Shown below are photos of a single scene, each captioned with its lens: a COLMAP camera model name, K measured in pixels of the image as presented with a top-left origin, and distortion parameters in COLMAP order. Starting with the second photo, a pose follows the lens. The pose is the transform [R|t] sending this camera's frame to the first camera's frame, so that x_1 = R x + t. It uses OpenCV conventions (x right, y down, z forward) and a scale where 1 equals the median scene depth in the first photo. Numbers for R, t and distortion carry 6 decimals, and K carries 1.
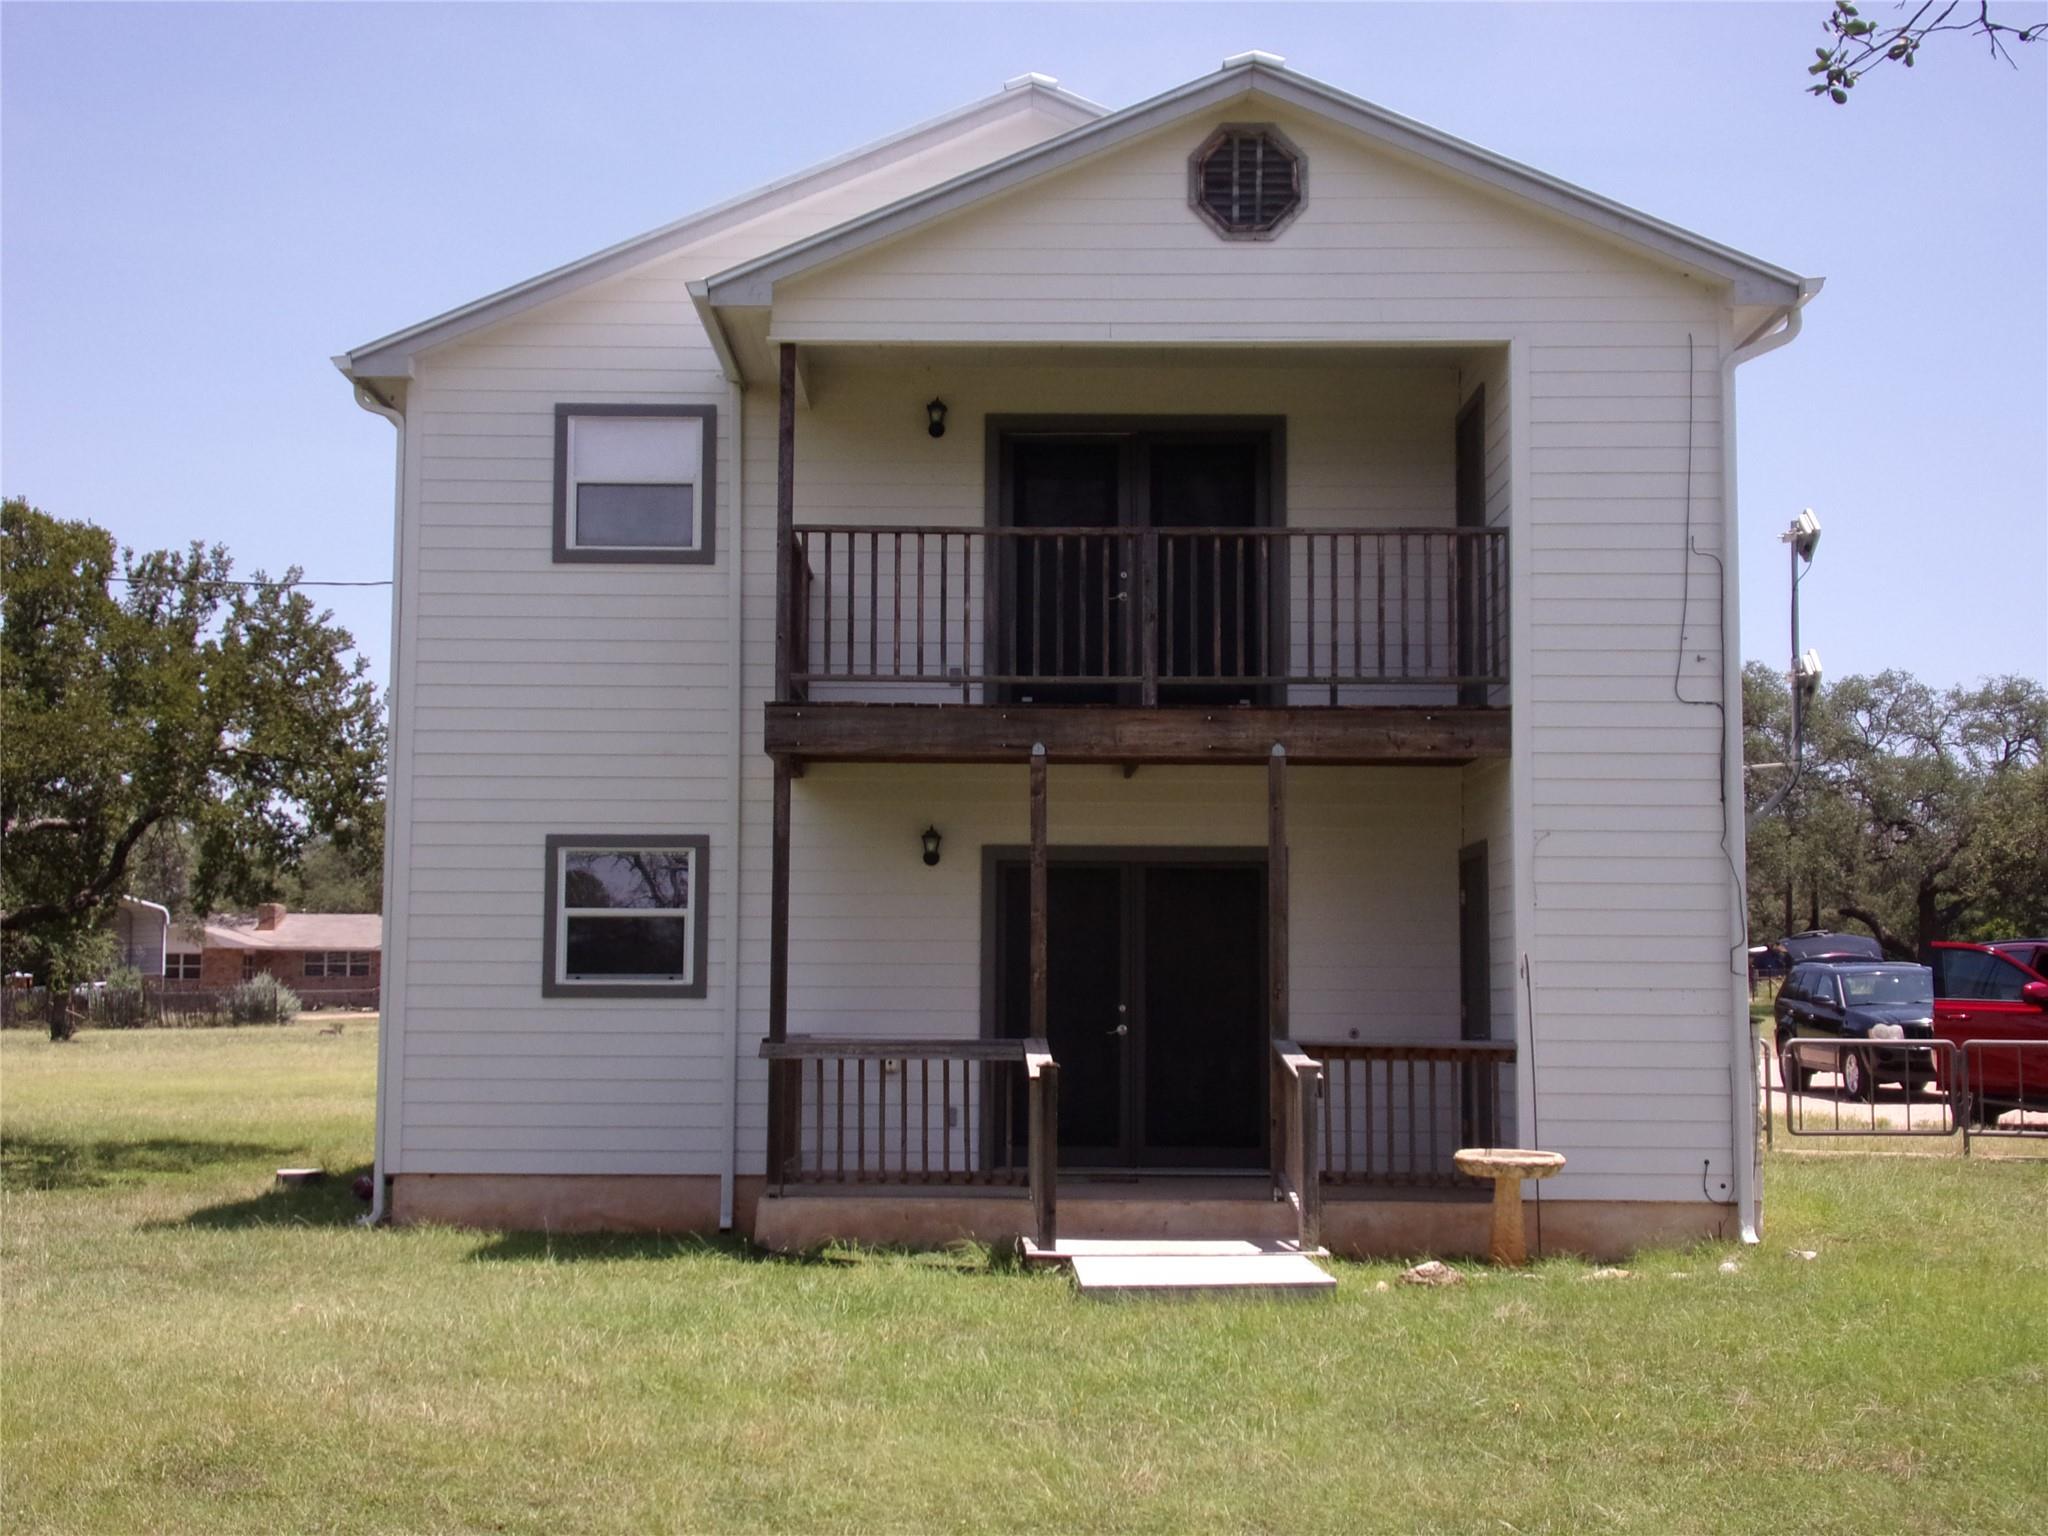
lens RADIAL K [[2576.9, 0, 1024.0], [0, 2576.9, 768.0], [0, 0, 1]] dist [0.079753, 0.002399]
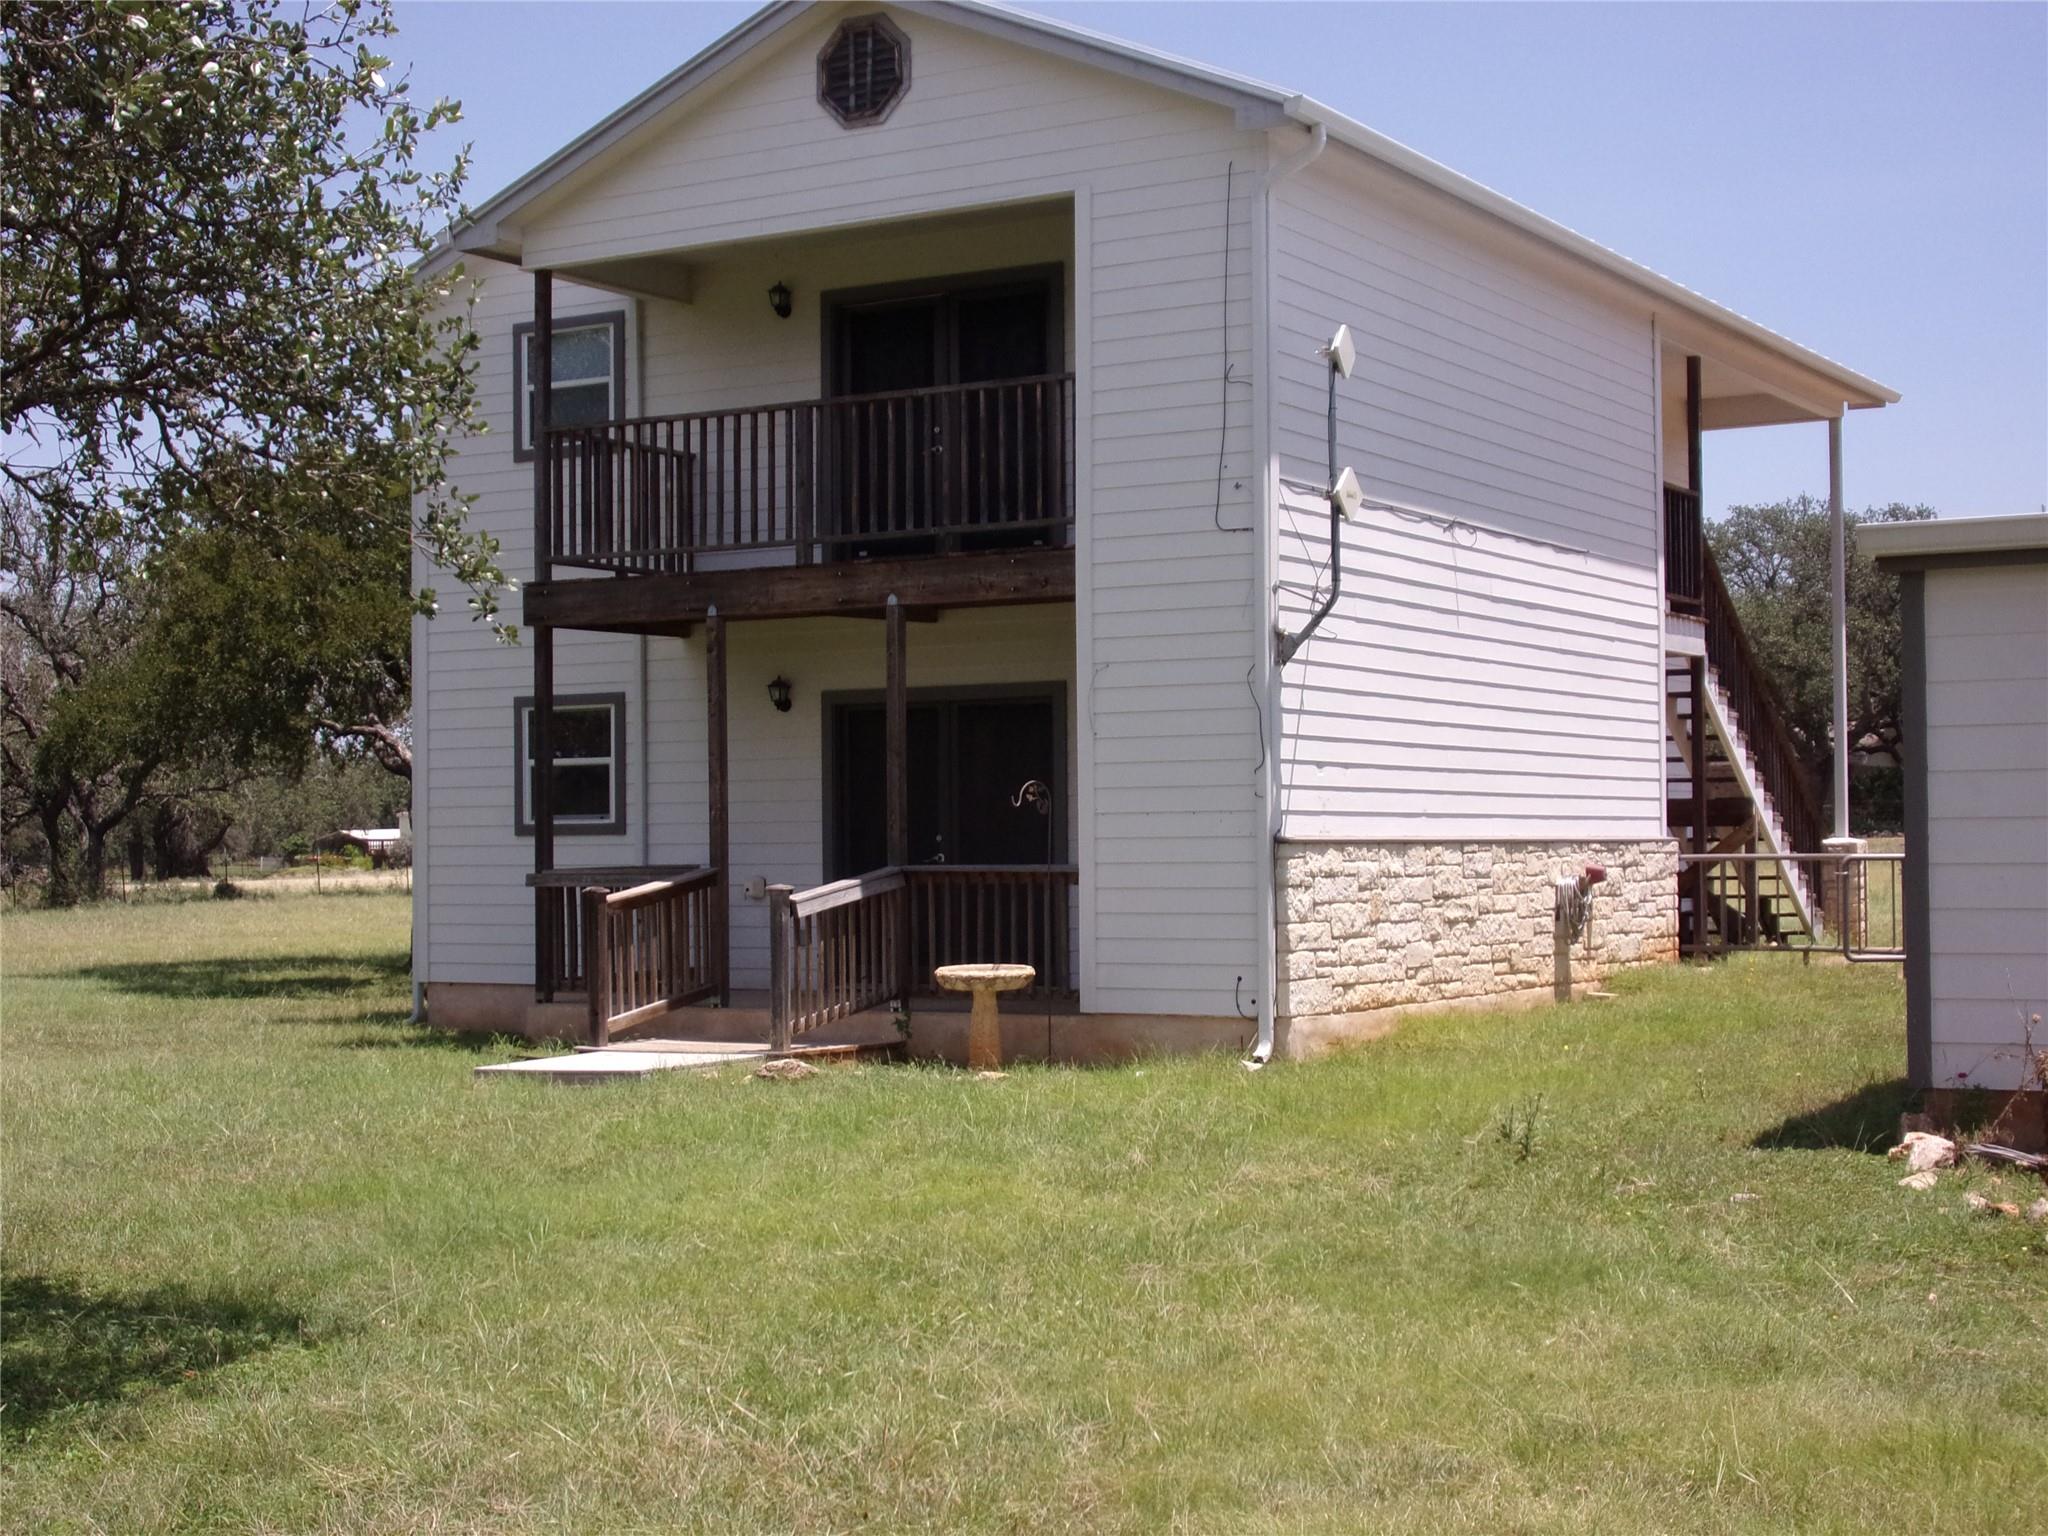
lens RADIAL K [[2980.0, 0, 1024.0], [0, 2980.0, 768.0], [0, 0, 1]] dist [-0.046506, -0.057329]
pose [[0.862337, -0.026840, -0.505624, 0.759707], [0.061770, 0.996712, 0.052441, 0.001389], [0.502554, -0.076454, 0.861159, -0.051185]]
